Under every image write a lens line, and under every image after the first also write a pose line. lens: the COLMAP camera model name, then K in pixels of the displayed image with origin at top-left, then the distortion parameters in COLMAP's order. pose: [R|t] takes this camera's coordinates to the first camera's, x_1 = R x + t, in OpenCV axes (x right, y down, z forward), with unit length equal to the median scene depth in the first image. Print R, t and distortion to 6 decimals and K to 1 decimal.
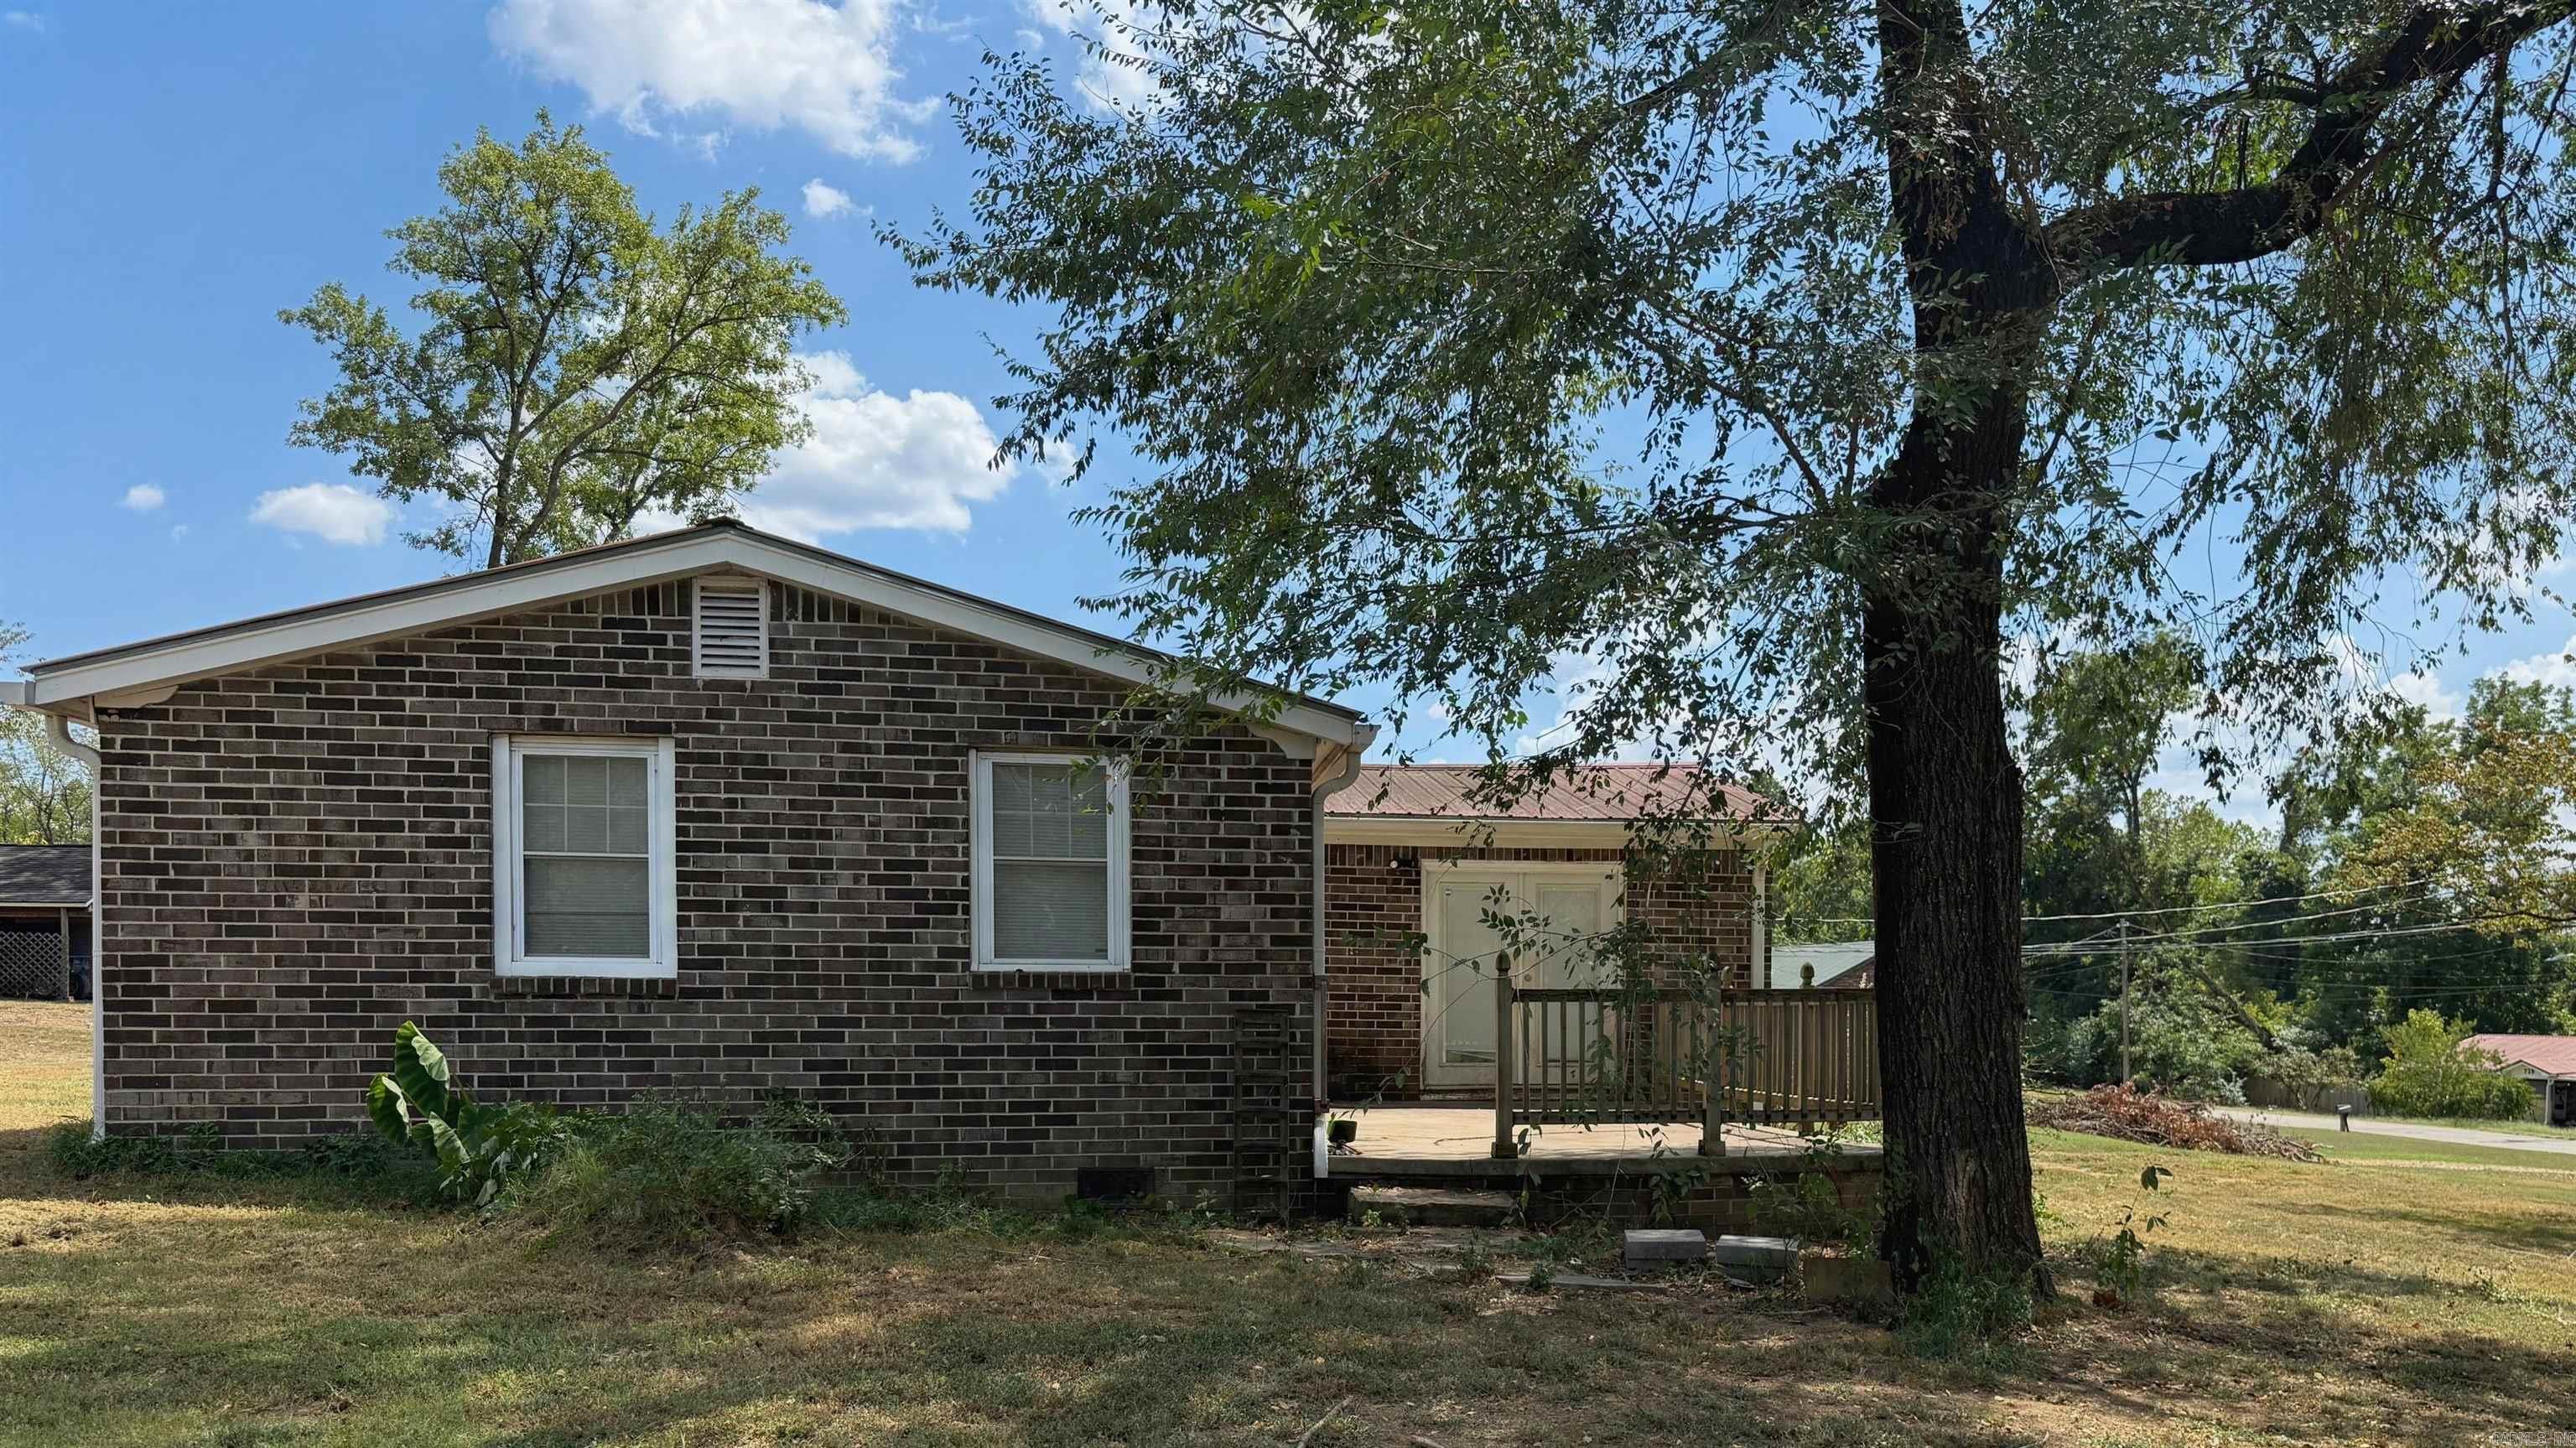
lens RADIAL K [[1847.7, 0, 1345.0], [0, 1847.7, 784.4], [0, 0, 1]] dist [0.010545, 0.000838]
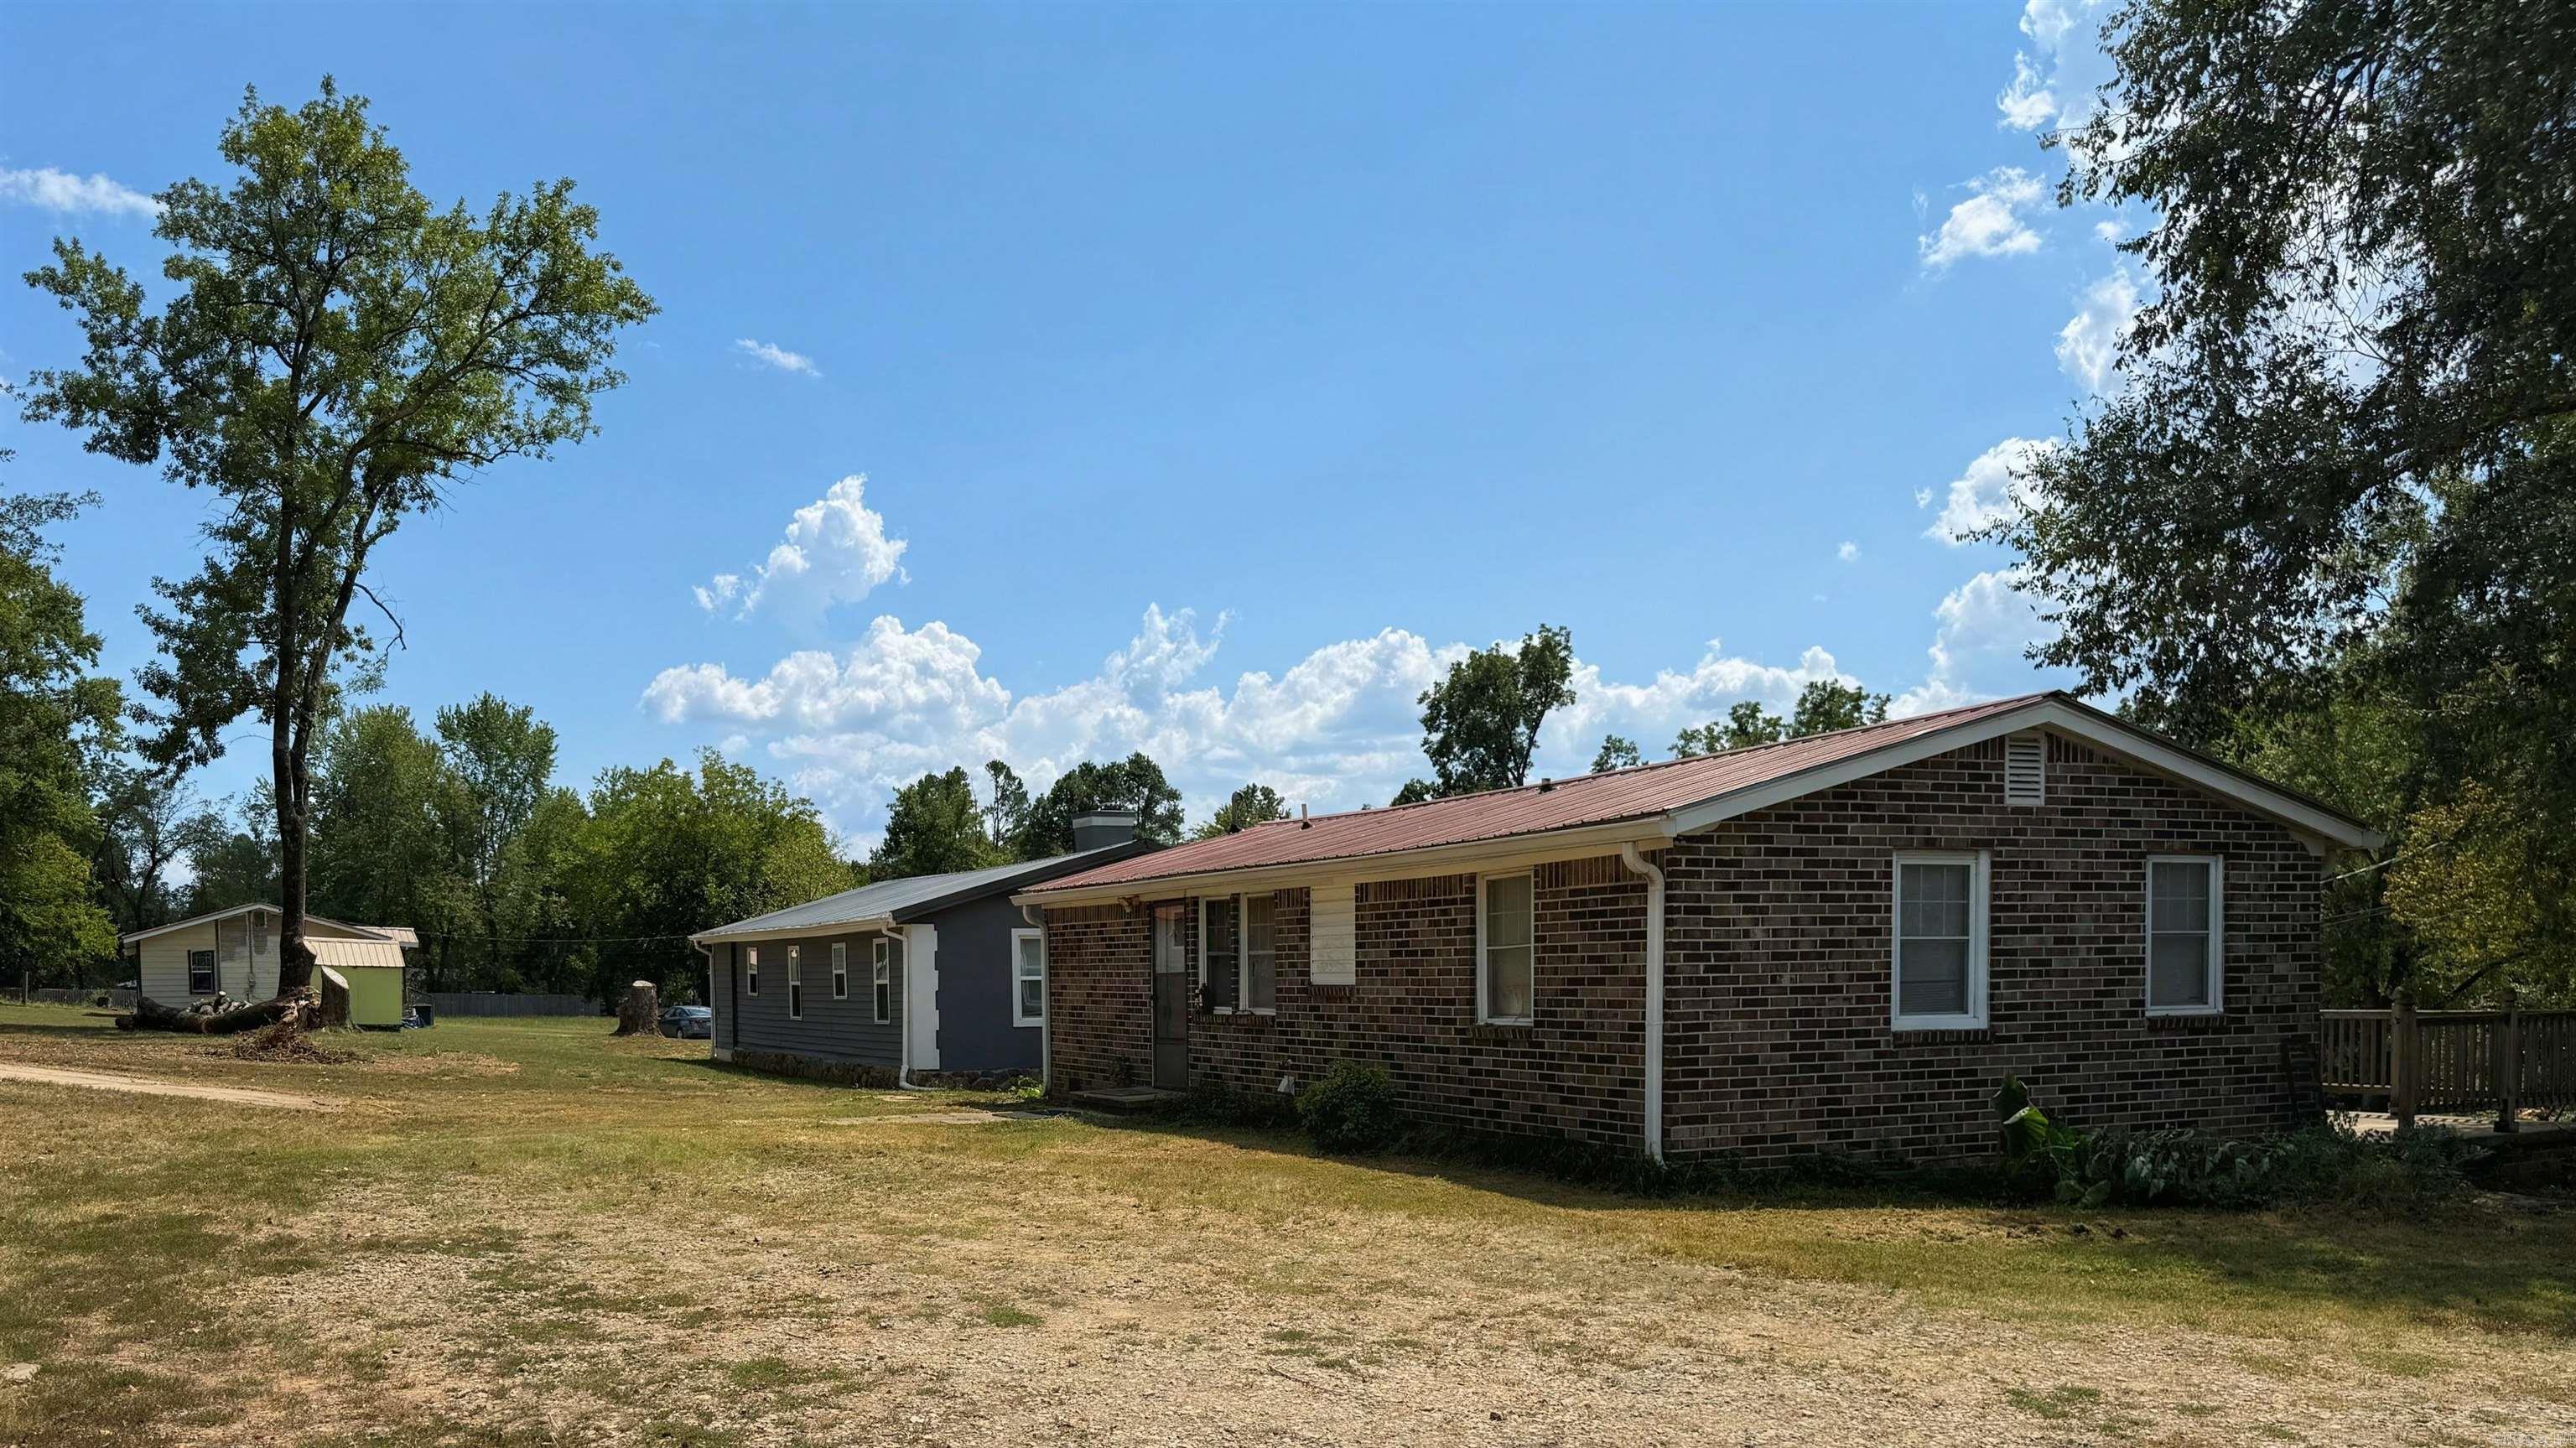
lens RADIAL K [[1847.7, 0, 1268.8], [0, 1847.7, 757.1], [0, 0, 1]] dist [0.010545, 0.000838]
pose [[0.975599, 0.003621, 0.219530, -1.187841], [-0.002073, 0.999971, -0.007279, -0.083011], [-0.219550, 0.006647, 0.975579, -0.202788]]
